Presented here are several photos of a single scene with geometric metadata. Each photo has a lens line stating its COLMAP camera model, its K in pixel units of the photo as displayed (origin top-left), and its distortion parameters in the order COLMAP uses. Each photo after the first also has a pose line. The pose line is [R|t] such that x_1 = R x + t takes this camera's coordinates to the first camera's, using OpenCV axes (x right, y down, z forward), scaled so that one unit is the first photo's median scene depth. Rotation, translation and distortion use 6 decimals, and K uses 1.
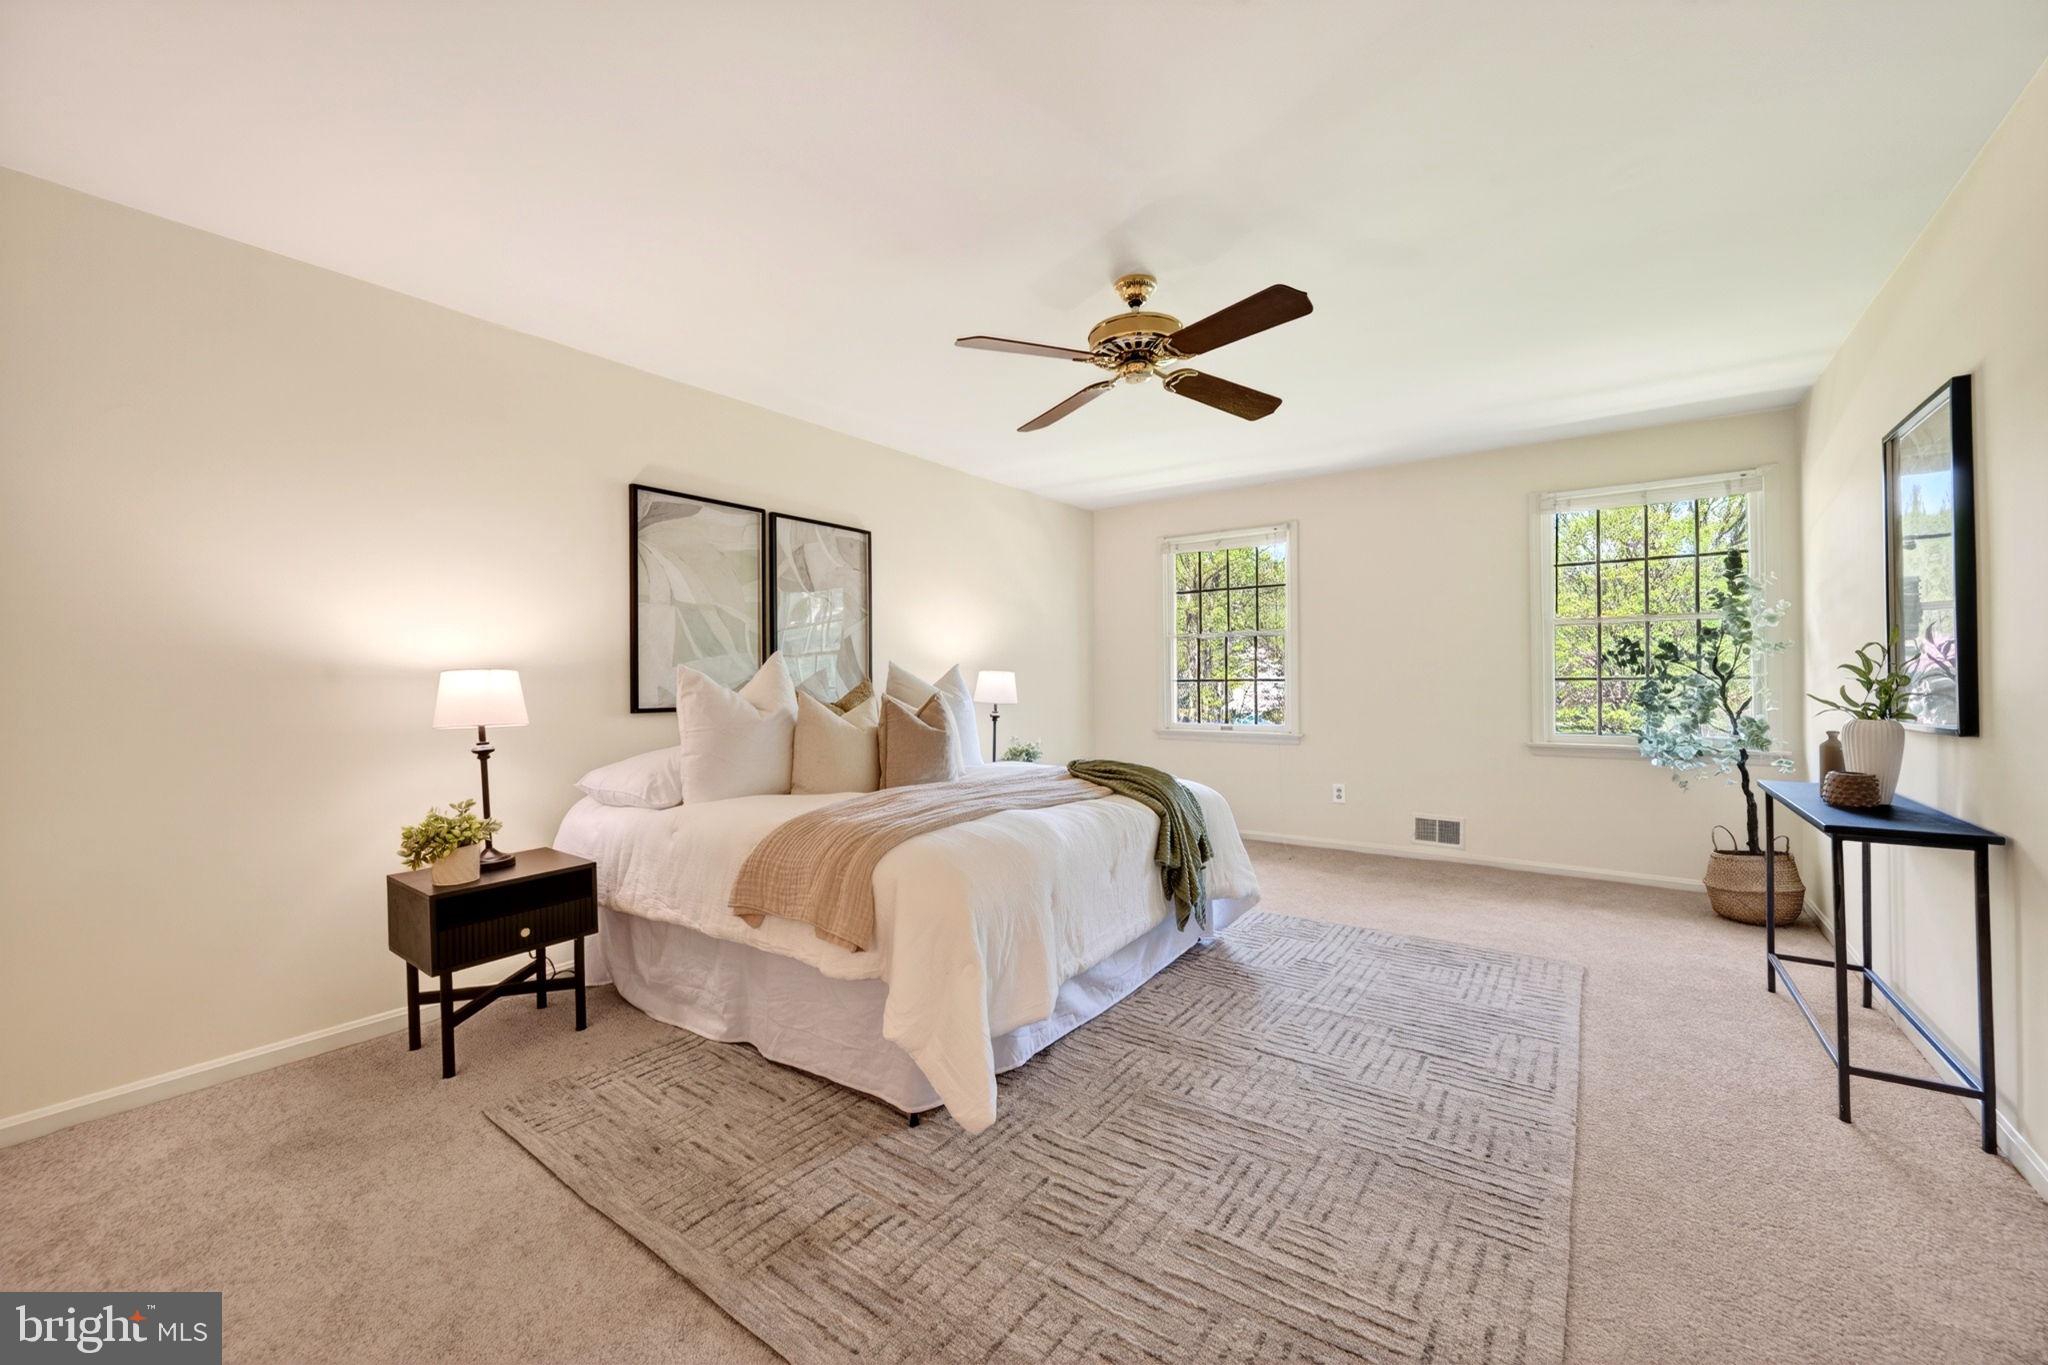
lens RADIAL K [[794.5, 0, 1024.4], [0, 794.5, 679.4], [0, 0, 1]] dist [0.000867, 0.000048]
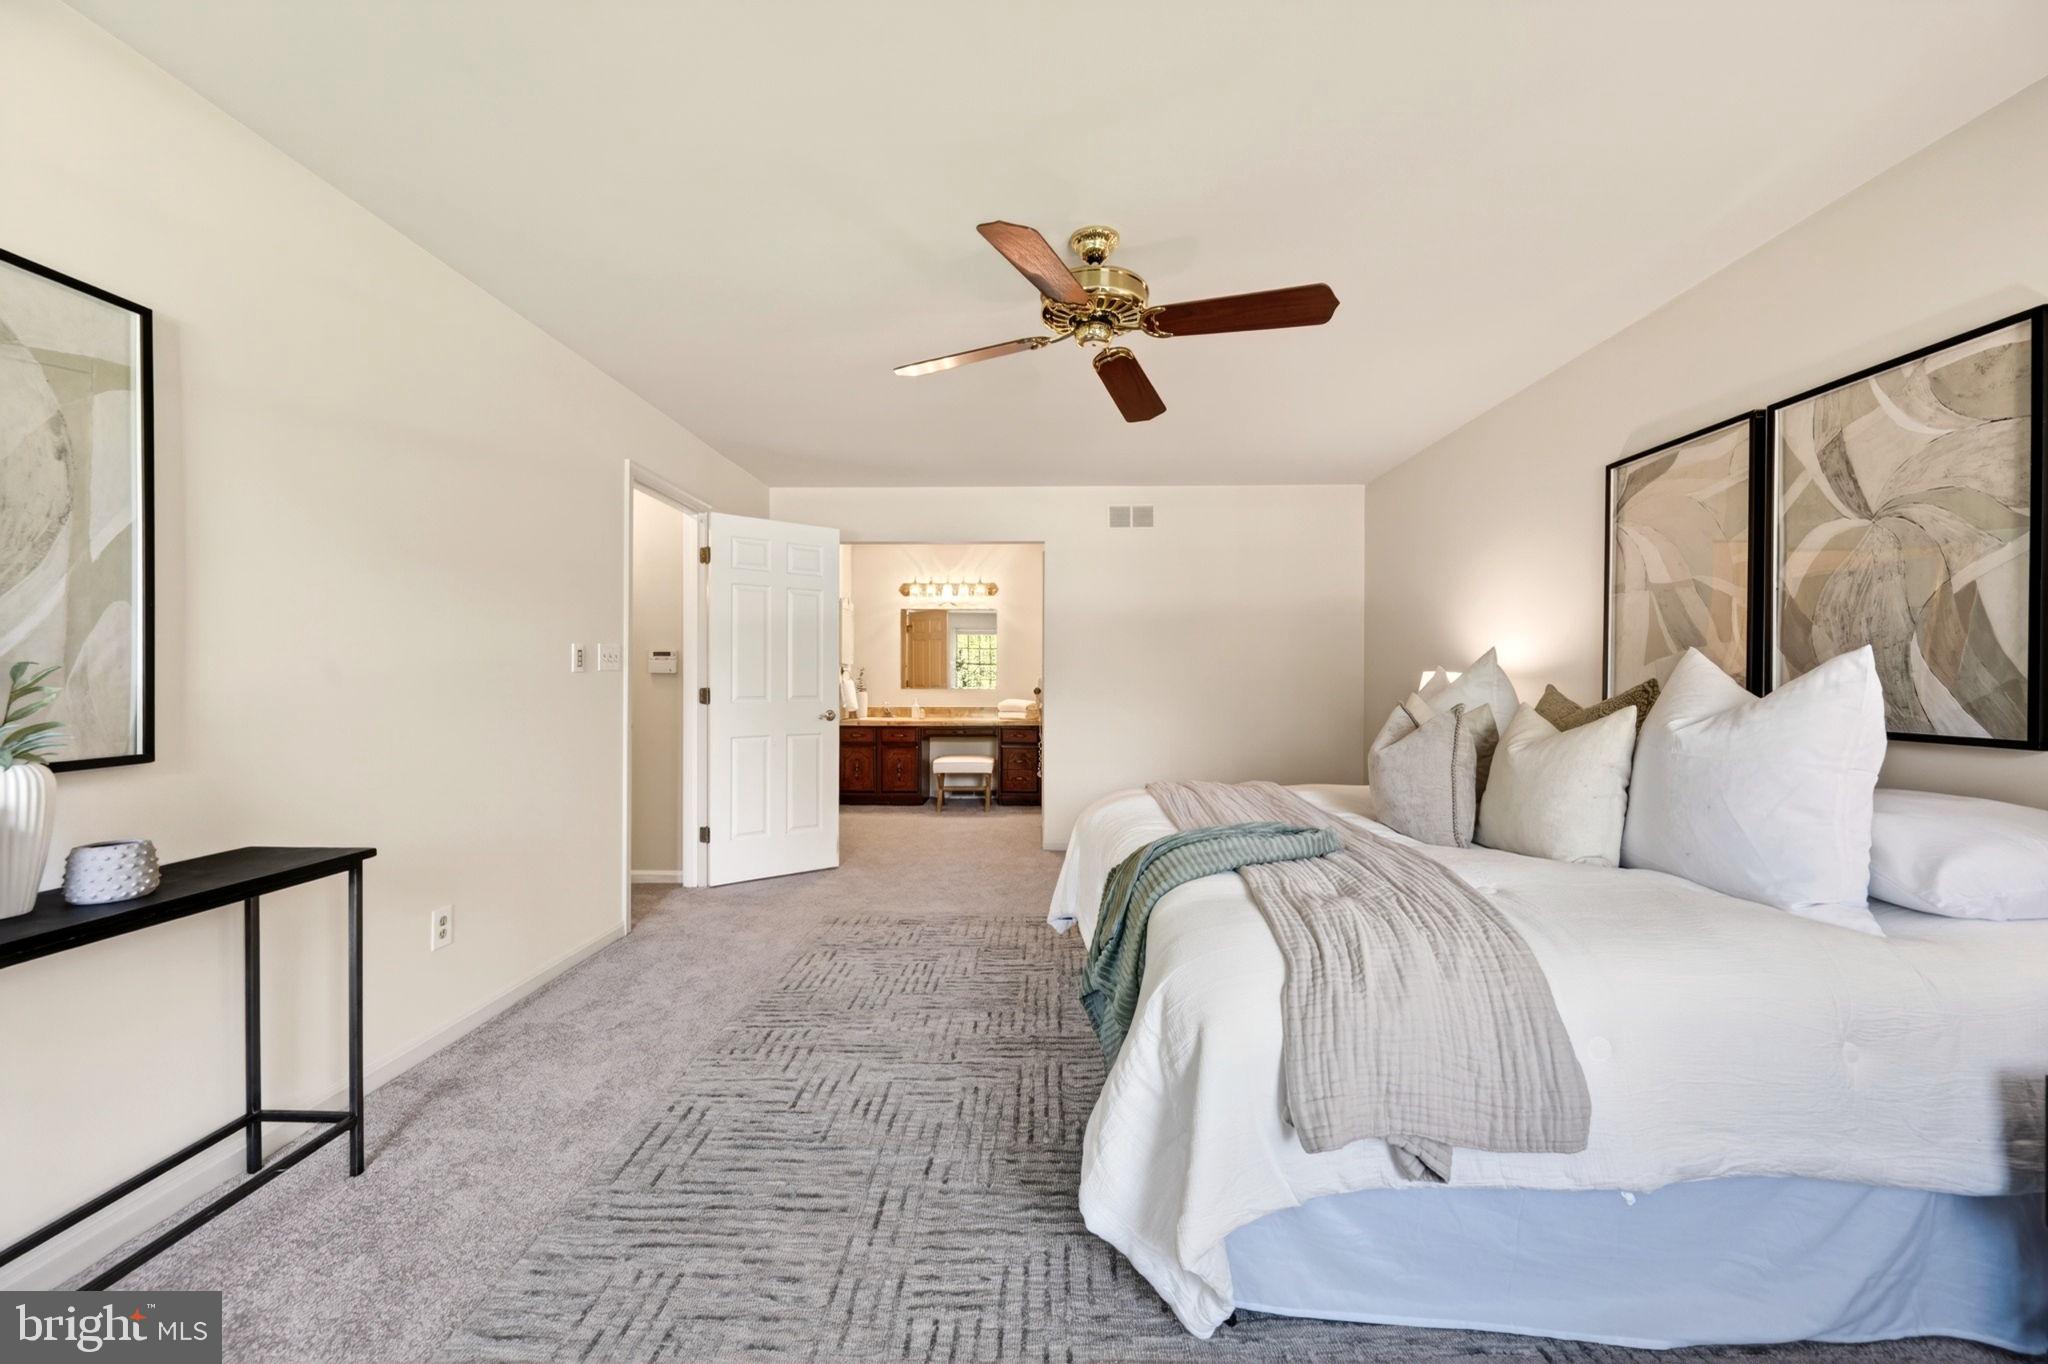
lens RADIAL K [[794.5, 0, 1024.4], [0, 794.5, 678.9], [0, 0, 1]] dist [0.000867, 0.000048]
pose [[-0.822694, 0.009733, -0.568401, 0.537921], [0.005070, 0.999939, 0.009785, -0.012595], [0.568462, 0.005169, -0.822693, 1.276970]]
